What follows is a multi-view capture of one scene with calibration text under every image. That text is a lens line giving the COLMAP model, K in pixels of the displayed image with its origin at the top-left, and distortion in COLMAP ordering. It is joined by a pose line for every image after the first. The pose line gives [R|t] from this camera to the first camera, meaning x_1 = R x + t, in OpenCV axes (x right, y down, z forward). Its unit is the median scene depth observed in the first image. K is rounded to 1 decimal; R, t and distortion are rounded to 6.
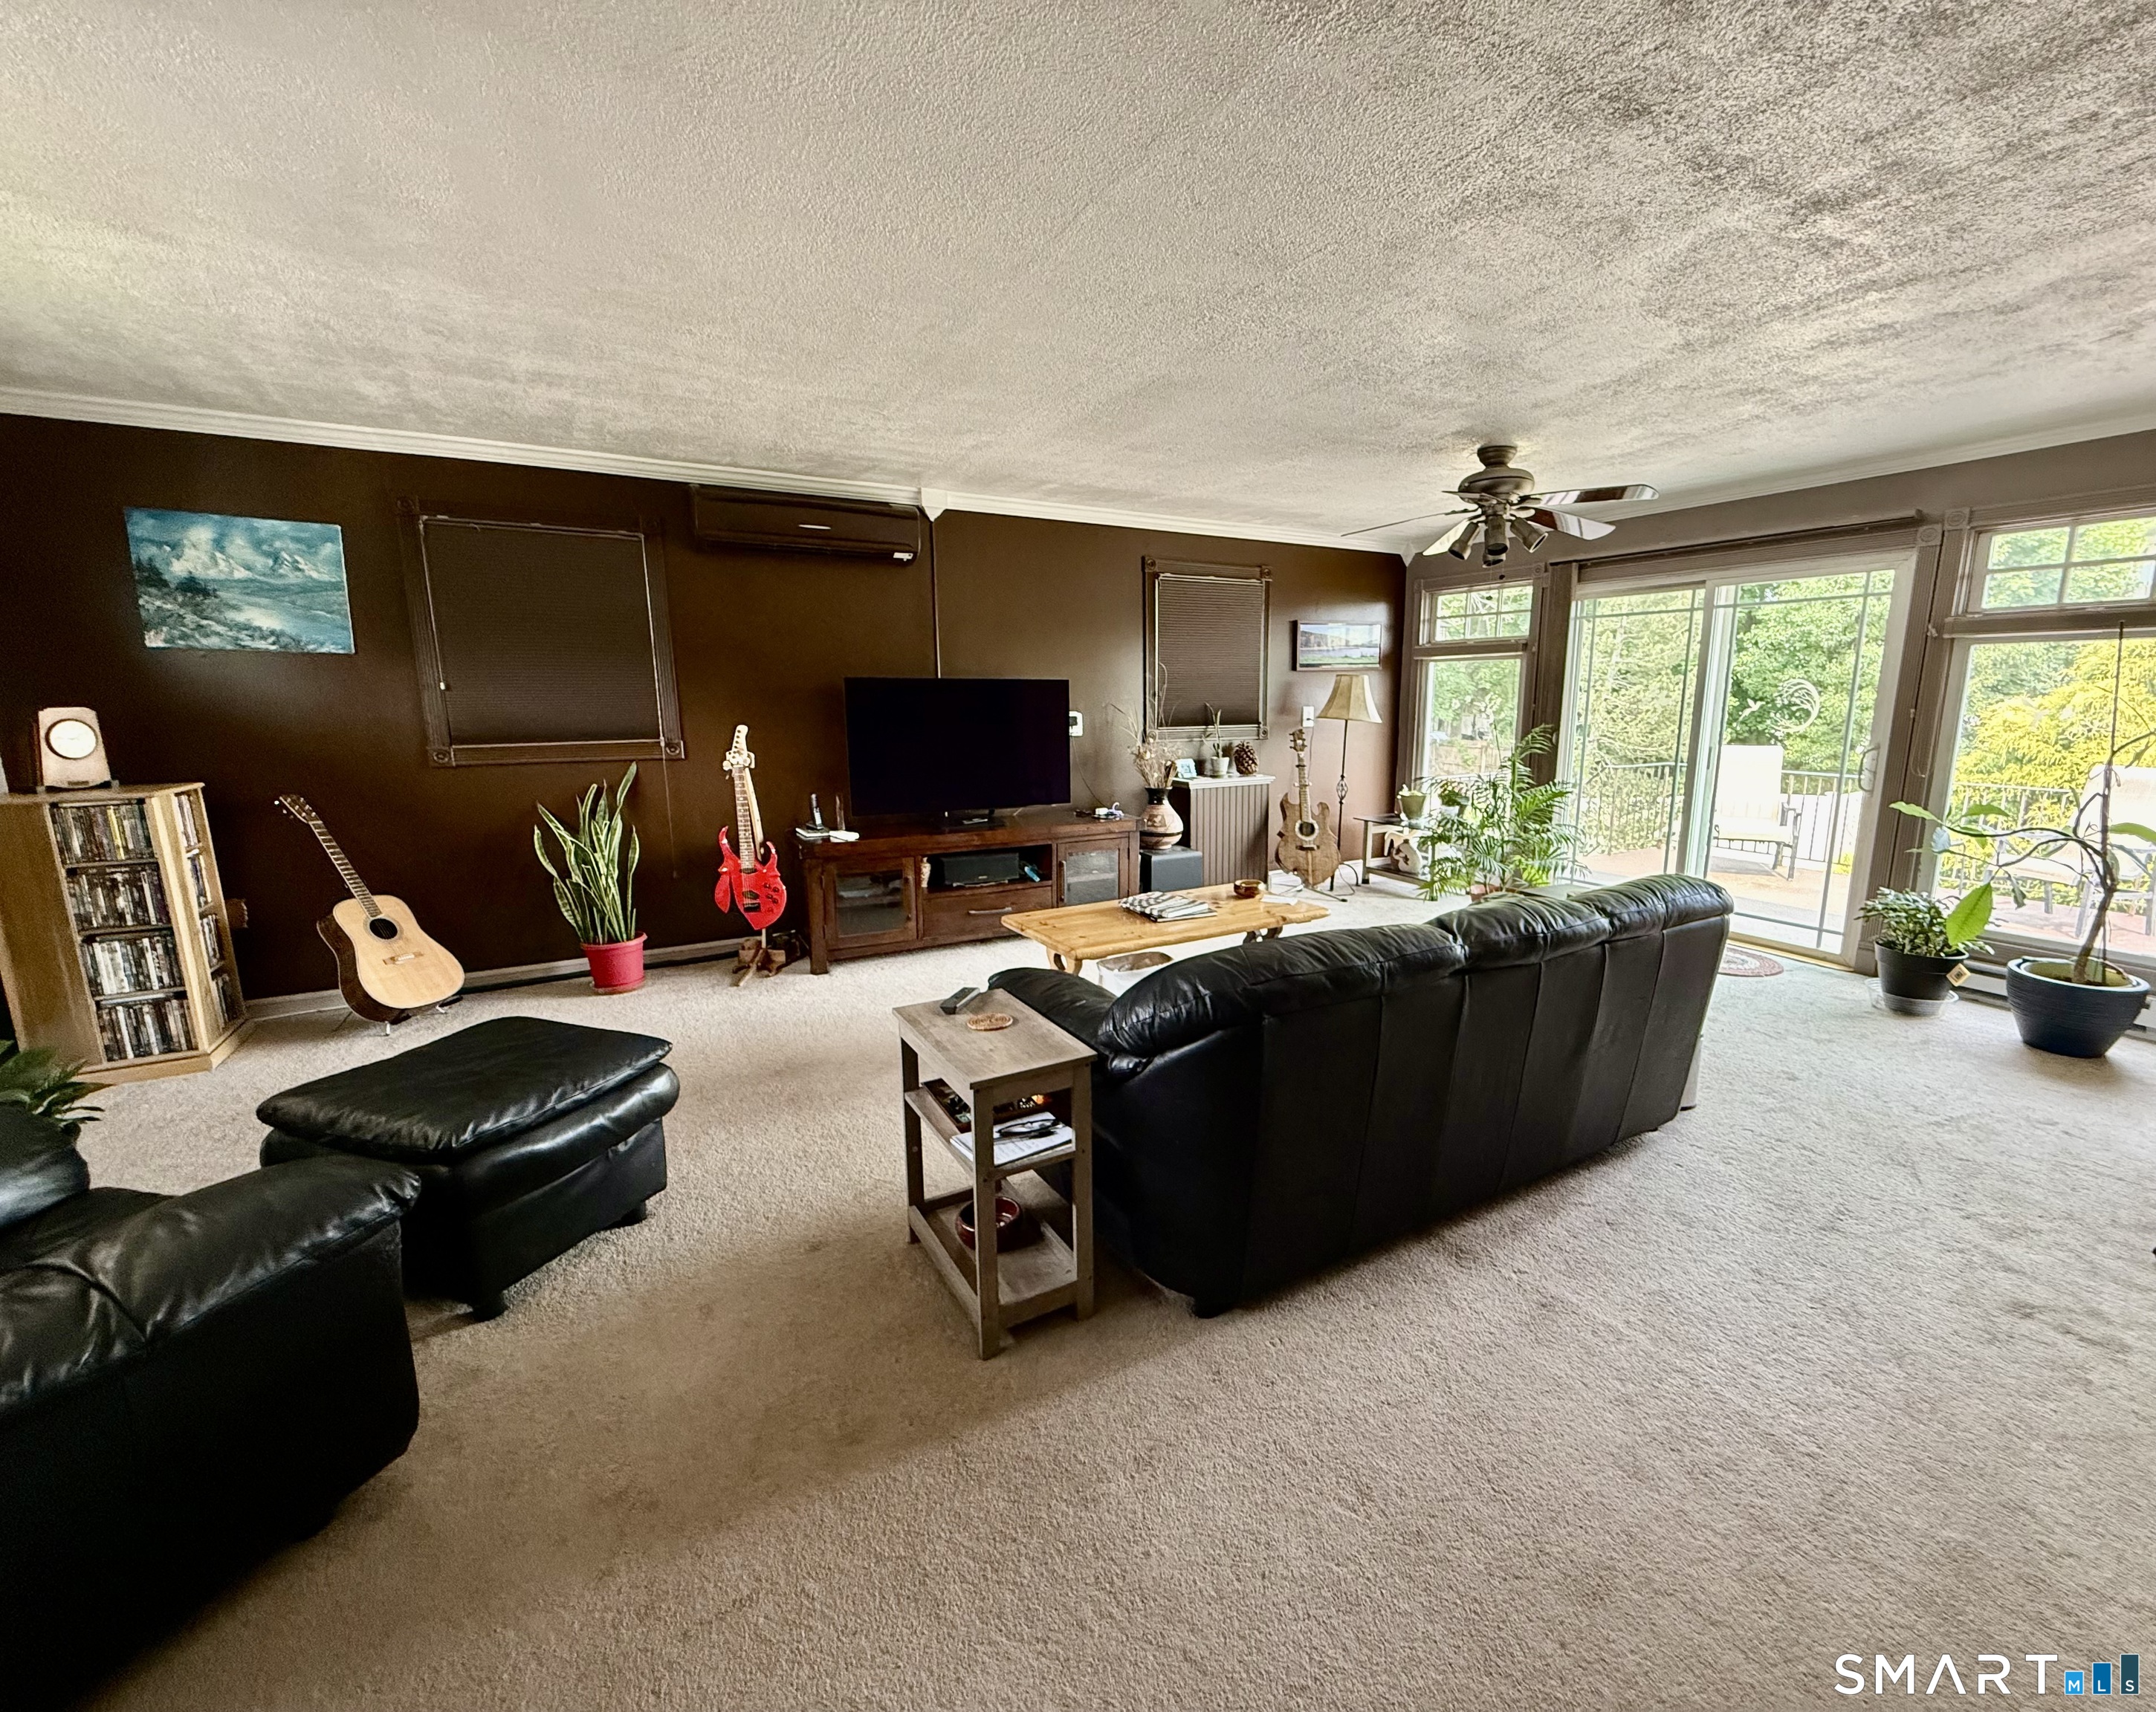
lens RADIAL K [[933.3, 0, 1087.8], [0, 933.3, 864.3], [0, 0, 1]] dist [0.000804, -0.000900]
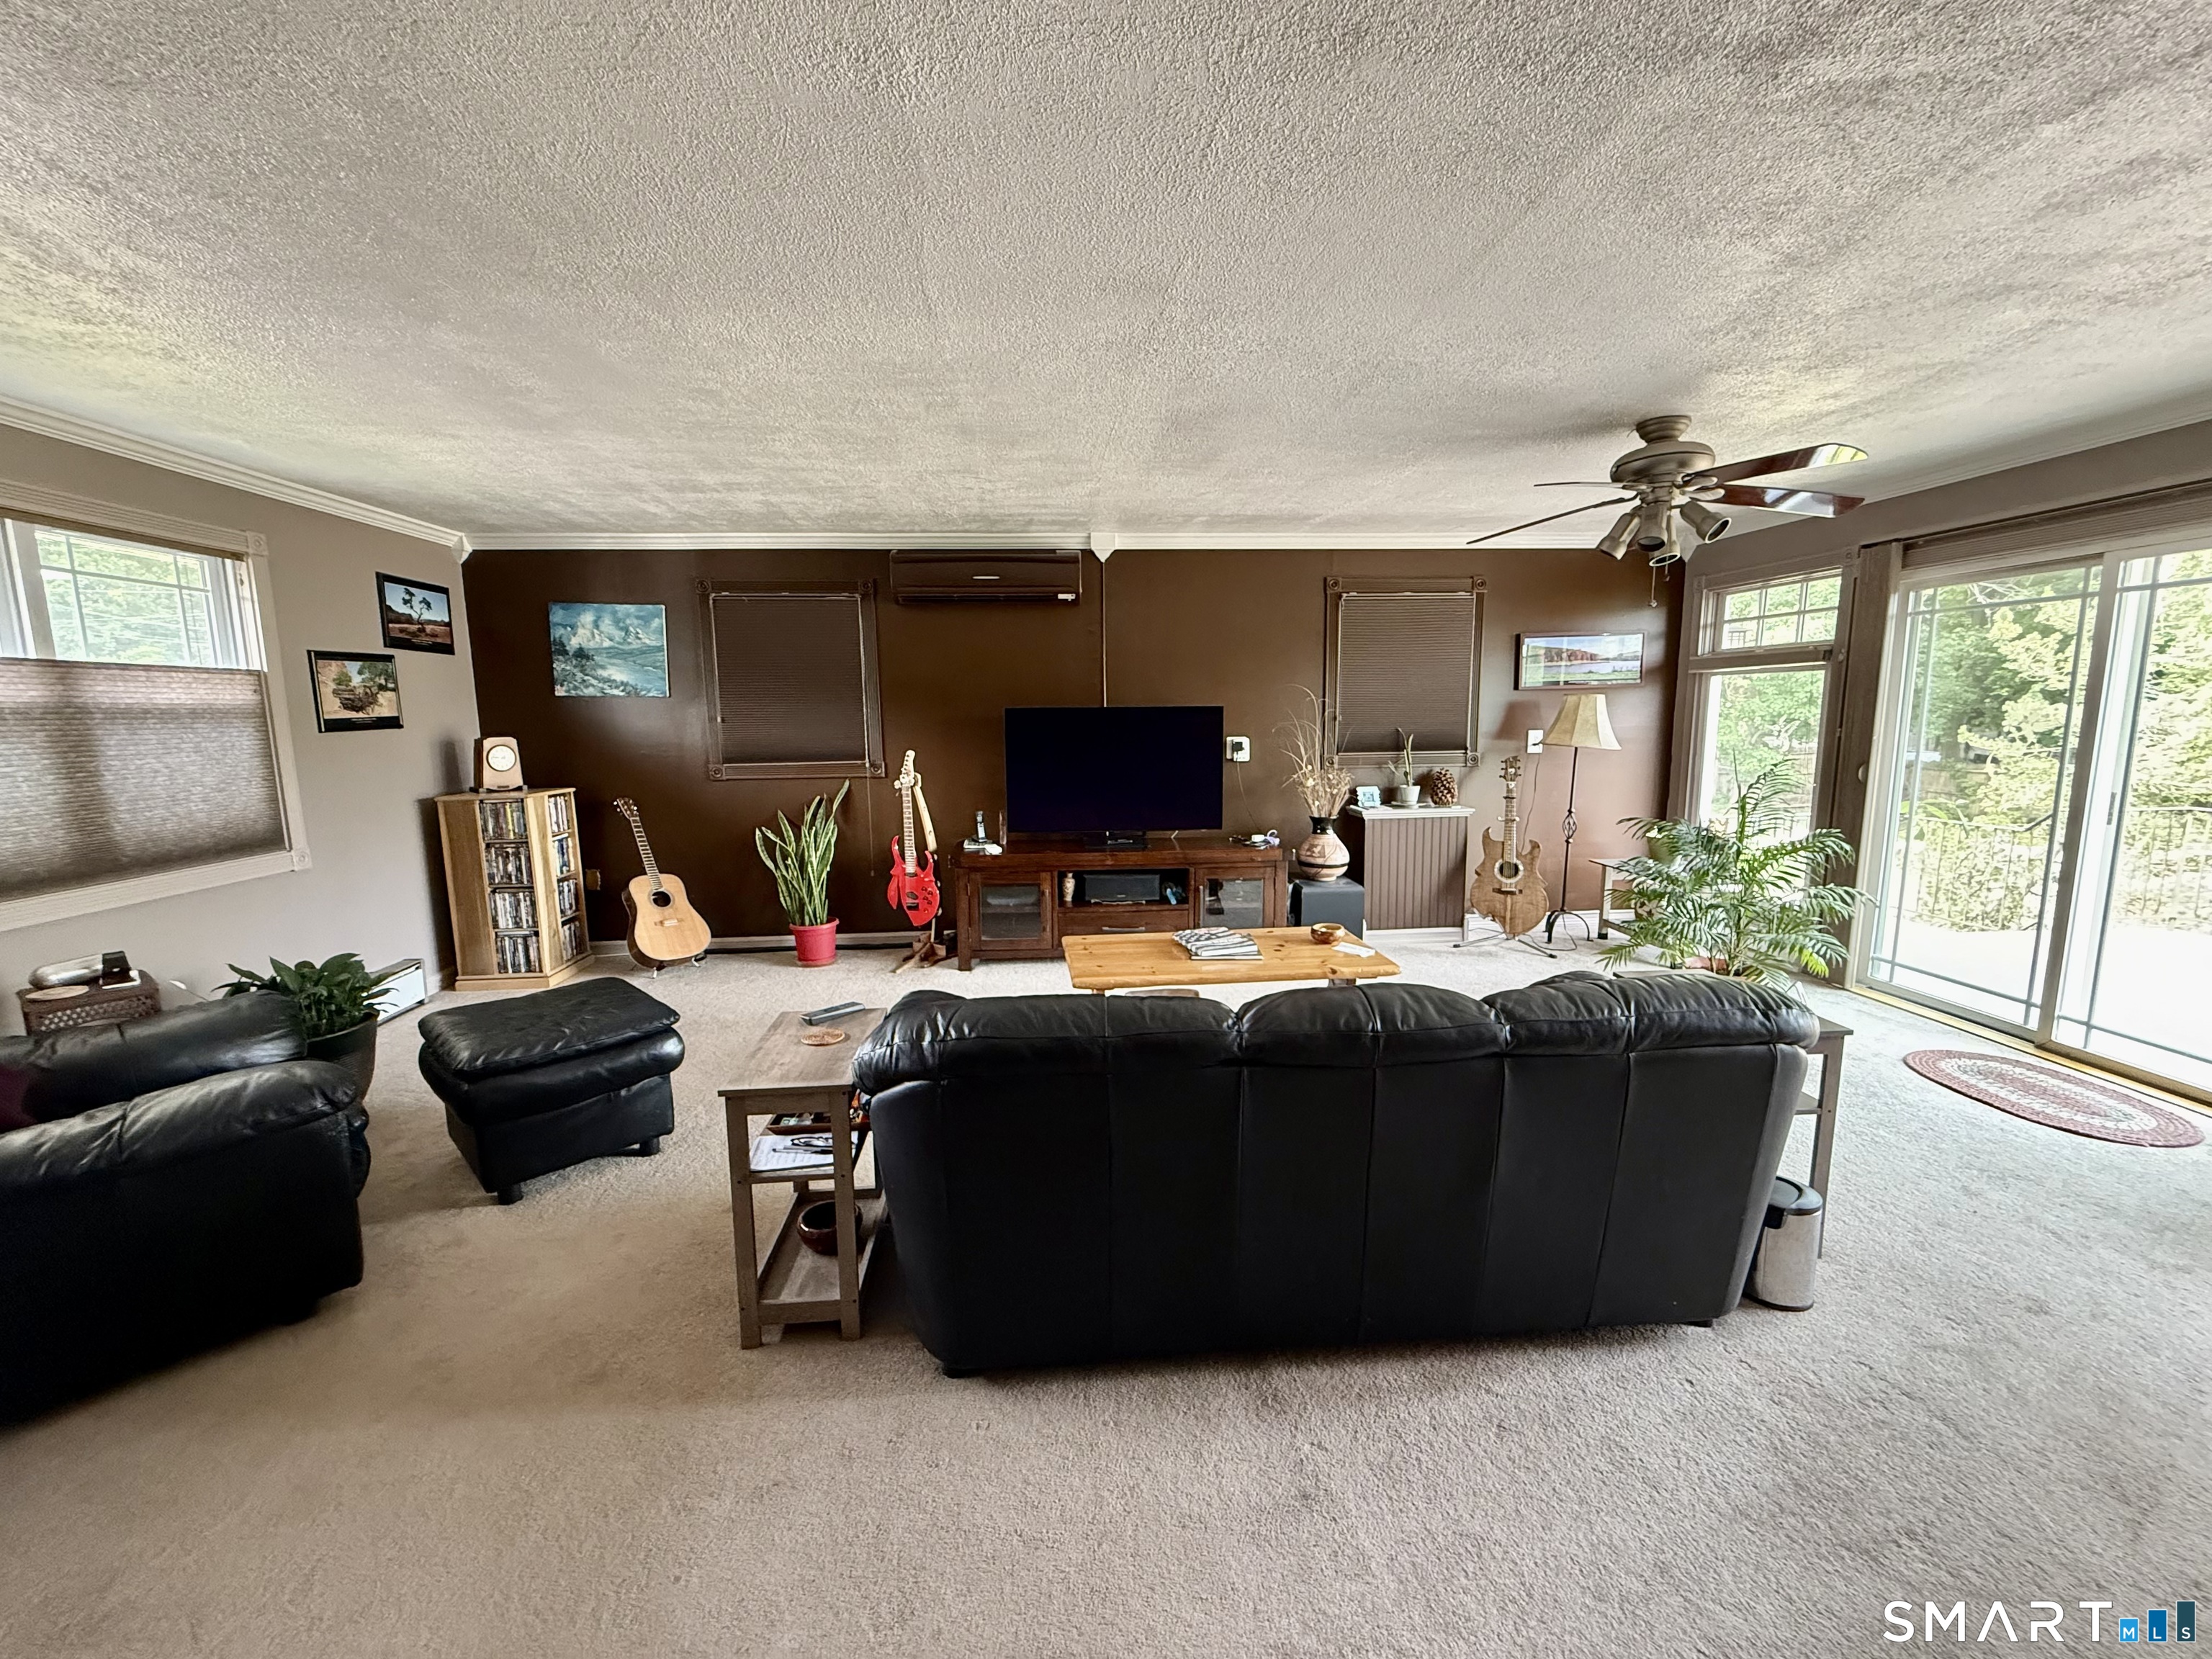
lens RADIAL K [[886.9, 0, 1100.5], [0, 886.9, 830.9], [0, 0, 1]] dist [-0.001425, 0.000468]
pose [[0.896076, 0.050014, -0.441073, 0.335234], [-0.068228, 0.997343, -0.025521, -0.035495], [0.438625, 0.052962, 0.897108, 0.108830]]
